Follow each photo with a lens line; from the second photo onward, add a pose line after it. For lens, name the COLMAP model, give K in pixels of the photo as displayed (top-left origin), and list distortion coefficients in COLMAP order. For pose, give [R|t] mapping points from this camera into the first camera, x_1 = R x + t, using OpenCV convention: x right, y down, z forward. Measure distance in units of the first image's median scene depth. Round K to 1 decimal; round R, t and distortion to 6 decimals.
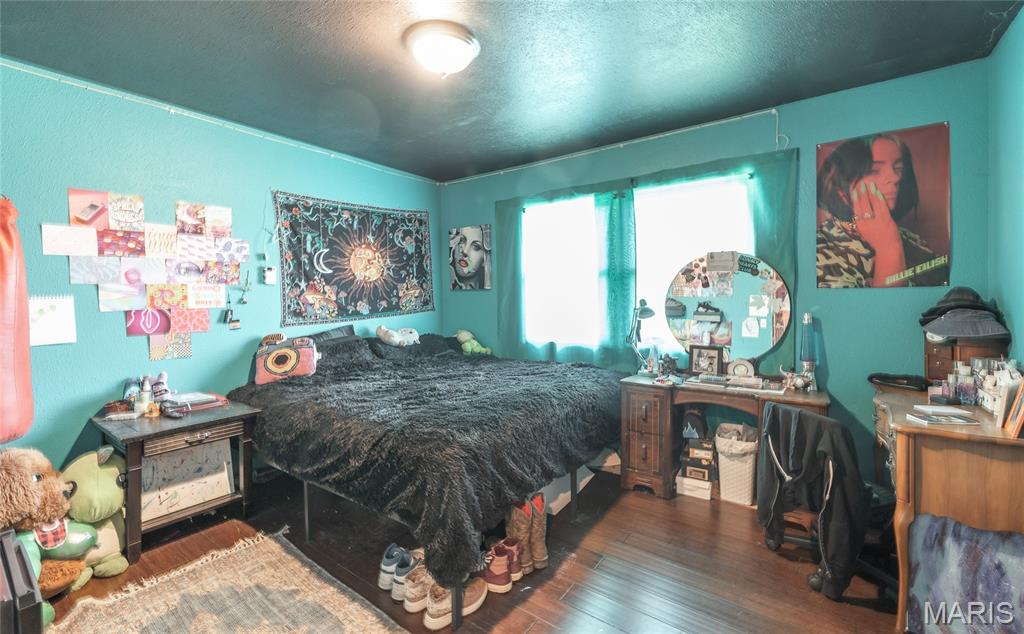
lens RADIAL K [[430.4, 0, 511.4], [0, 430.4, 302.7], [0, 0, 1]] dist [0.000286, 0.000053]
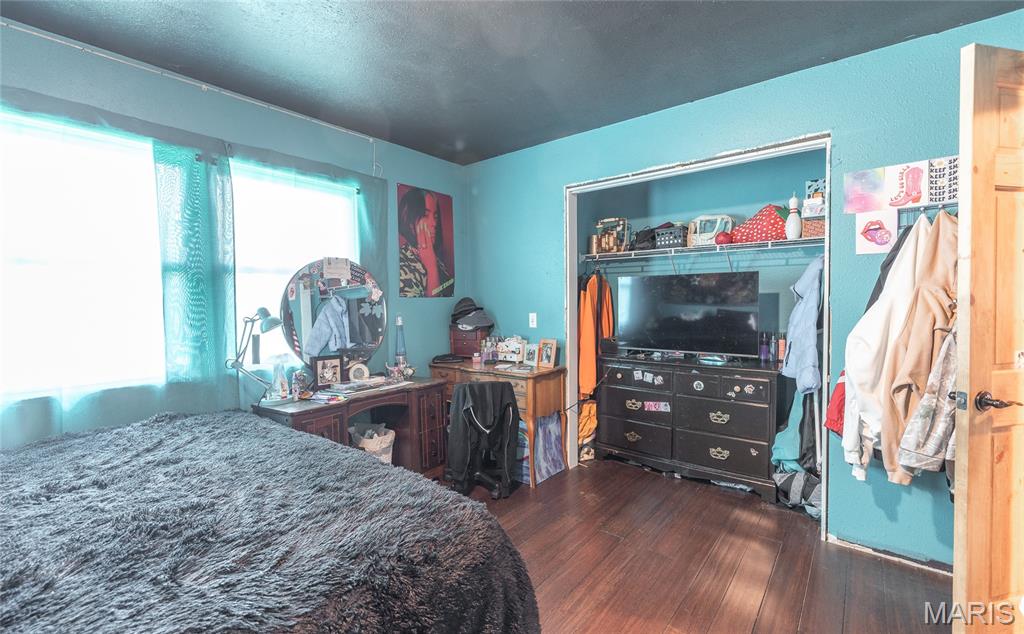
lens RADIAL K [[440.3, 0, 512.0], [0, 440.3, 317.0], [0, 0, 1]] dist [-0.000802, -0.000184]
pose [[0.032709, -0.038086, 0.998739, -0.585272], [0.020873, 0.999082, 0.037416, -0.016618], [-0.999247, 0.019622, 0.033474, 0.638799]]
